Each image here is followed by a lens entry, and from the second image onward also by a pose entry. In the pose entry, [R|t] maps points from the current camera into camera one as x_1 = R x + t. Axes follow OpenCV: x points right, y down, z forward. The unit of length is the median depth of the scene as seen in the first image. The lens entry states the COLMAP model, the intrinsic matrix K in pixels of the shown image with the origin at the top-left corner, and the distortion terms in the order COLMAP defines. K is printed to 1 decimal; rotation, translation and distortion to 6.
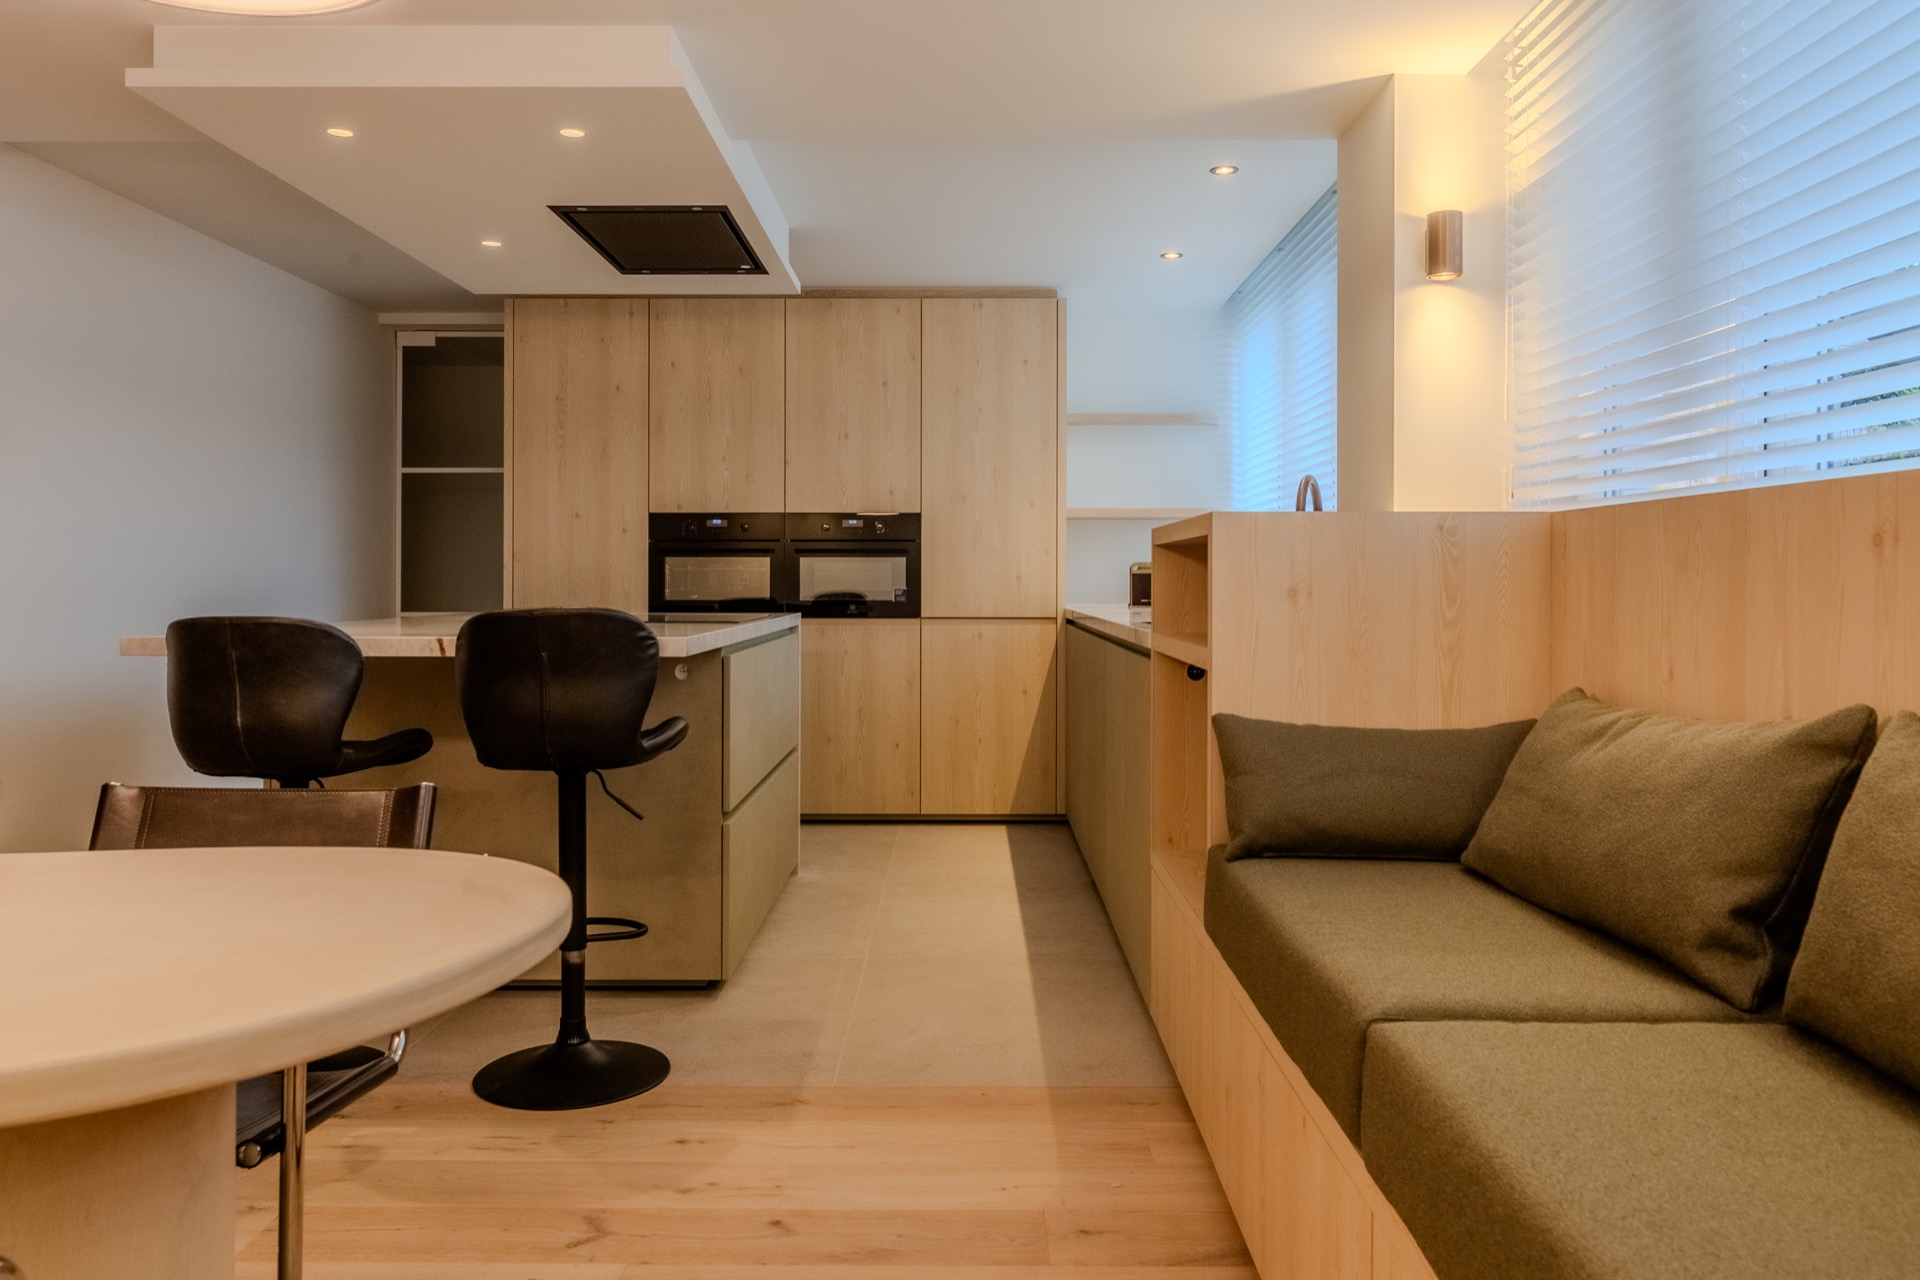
lens RADIAL K [[1401.0, 0, 962.6], [0, 1401.0, 581.7], [0, 0, 1]] dist [0.003747, -0.002111]
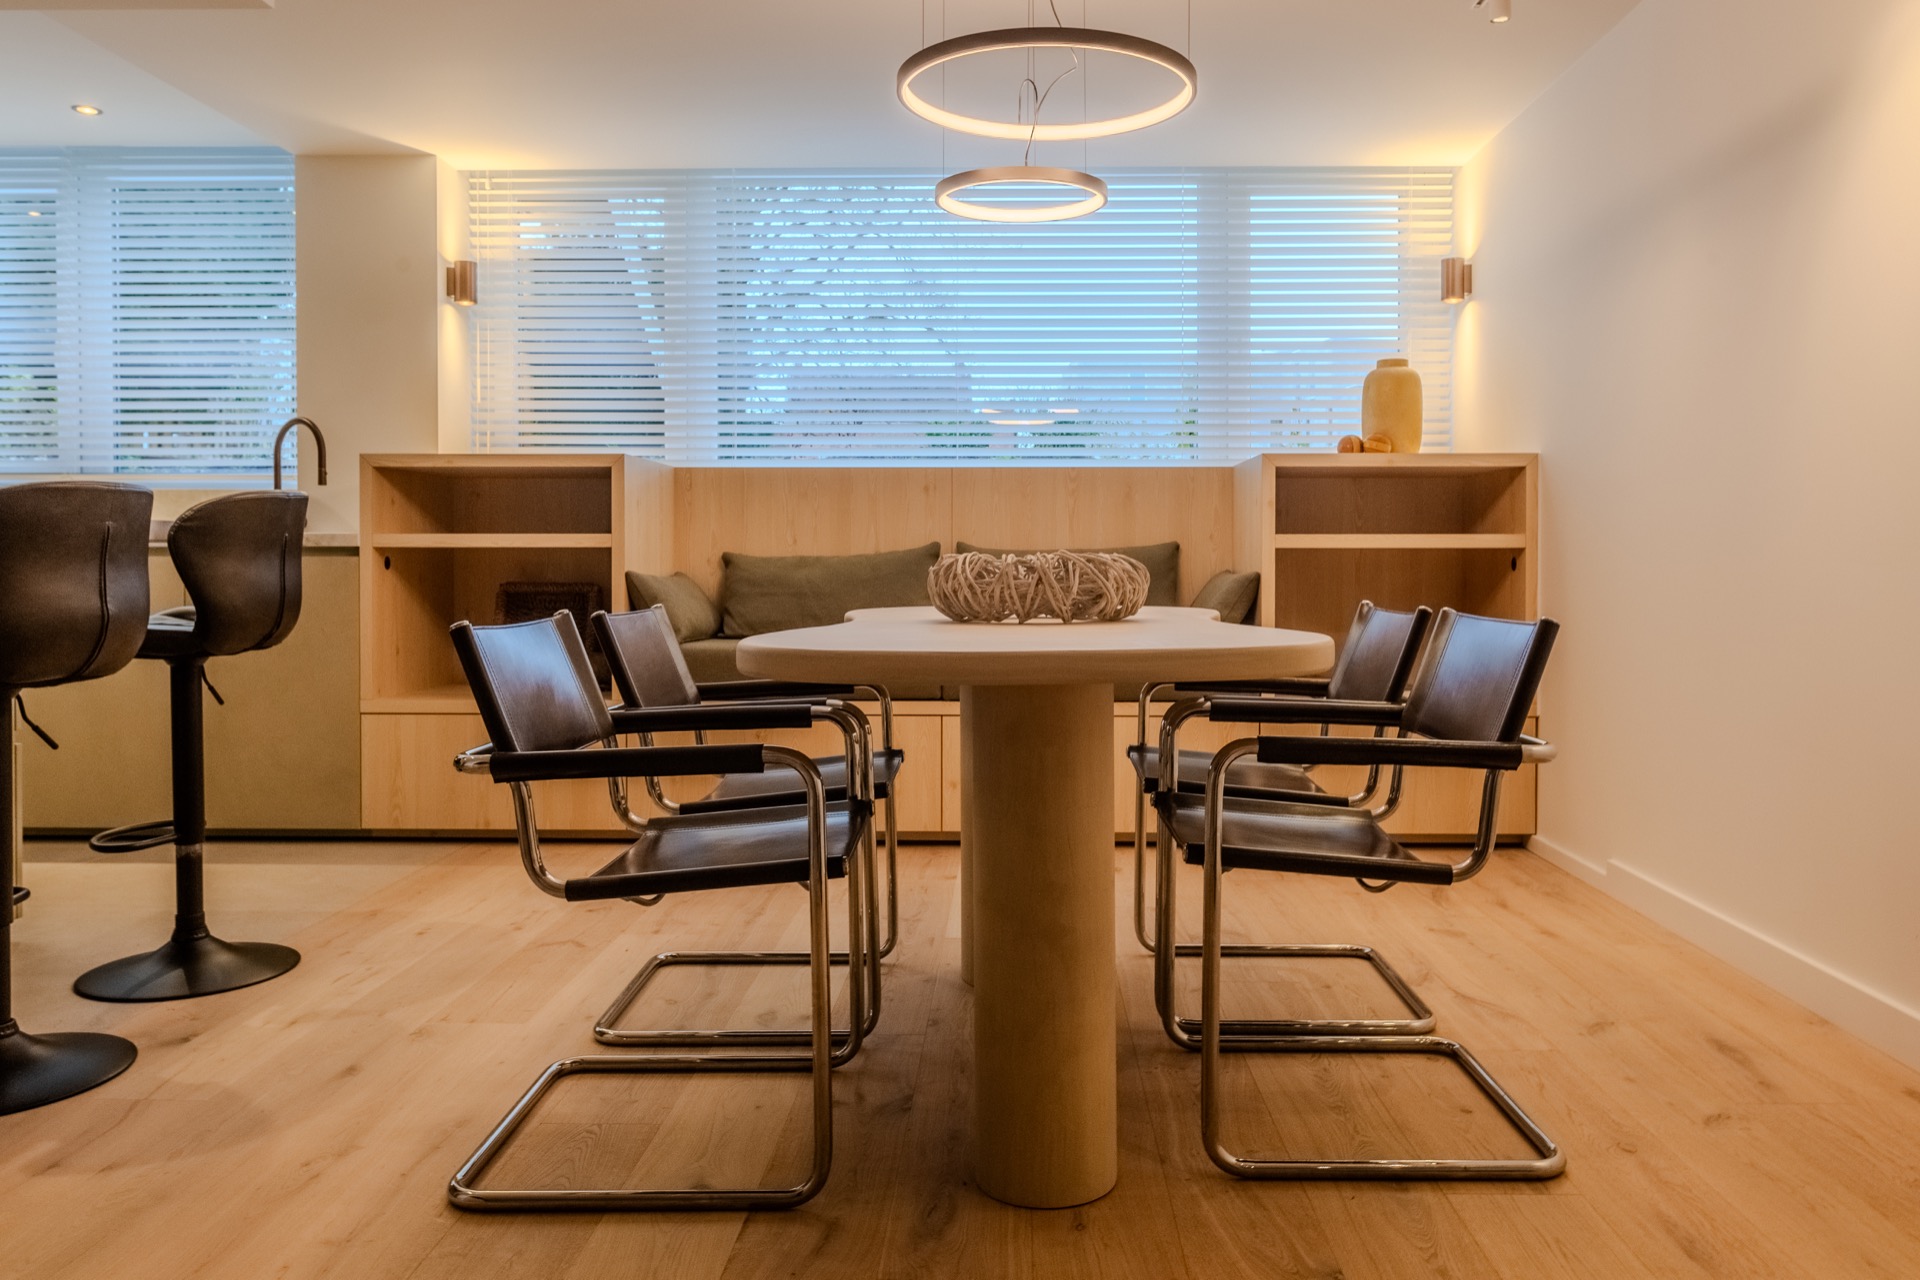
lens RADIAL K [[1401.0, 0, 962.6], [0, 1401.0, 581.7], [0, 0, 1]] dist [0.003747, -0.002111]
pose [[0.028591, -0.014464, 0.999487, -1.357055], [-0.003917, 0.999886, 0.014582, 0.072156], [-0.999584, -0.004332, 0.028531, 0.479415]]
